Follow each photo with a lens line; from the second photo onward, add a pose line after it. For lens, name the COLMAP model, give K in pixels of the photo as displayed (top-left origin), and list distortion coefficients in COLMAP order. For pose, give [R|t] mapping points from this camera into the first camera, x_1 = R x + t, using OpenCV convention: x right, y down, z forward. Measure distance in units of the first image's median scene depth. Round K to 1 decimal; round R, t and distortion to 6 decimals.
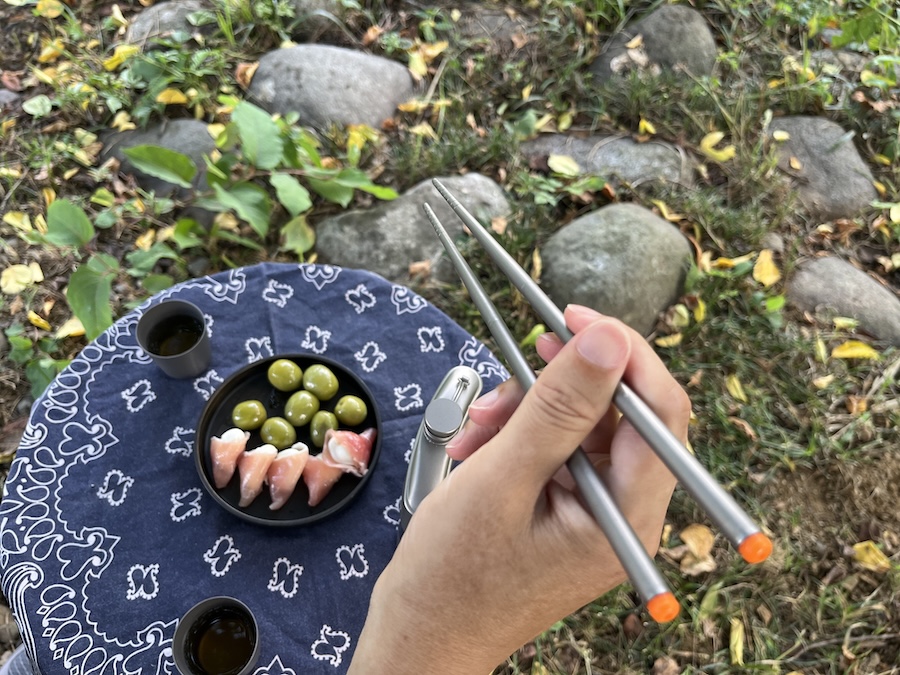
lens RADIAL K [[708.1, 0, 461.3], [0, 708.1, 329.8], [0, 0, 1]] dist [0.051548, -0.090564]
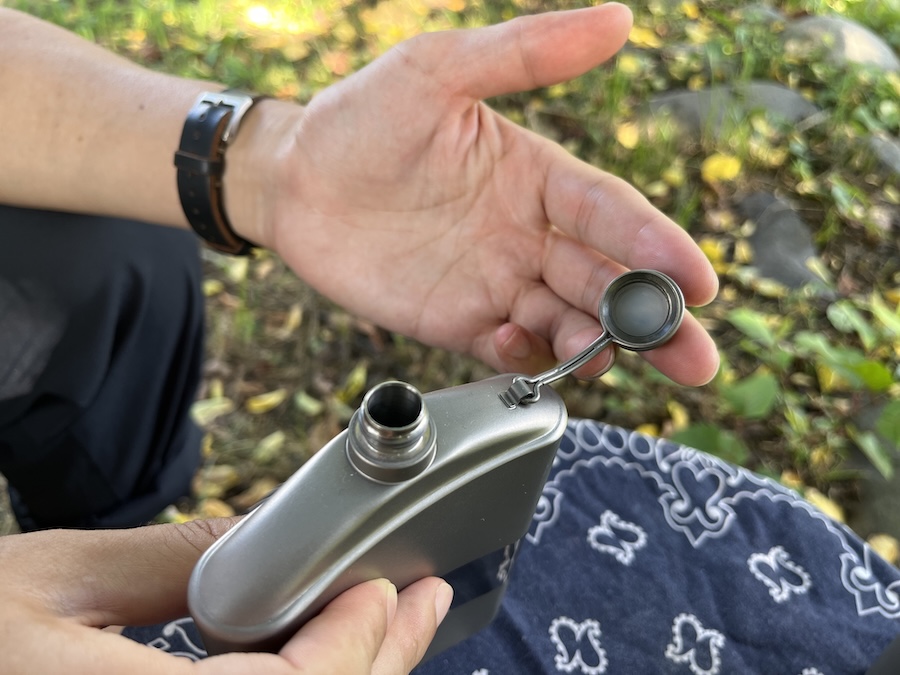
lens RADIAL K [[708.1, 0, 431.3], [0, 708.1, 319.7], [0, 0, 1]] dist [0.051548, -0.090564]
pose [[0.268765, 0.613175, -0.742821, -0.158952], [-0.852500, 0.510396, 0.112867, 0.062210], [0.448340, 0.602920, 0.659908, 0.414500]]
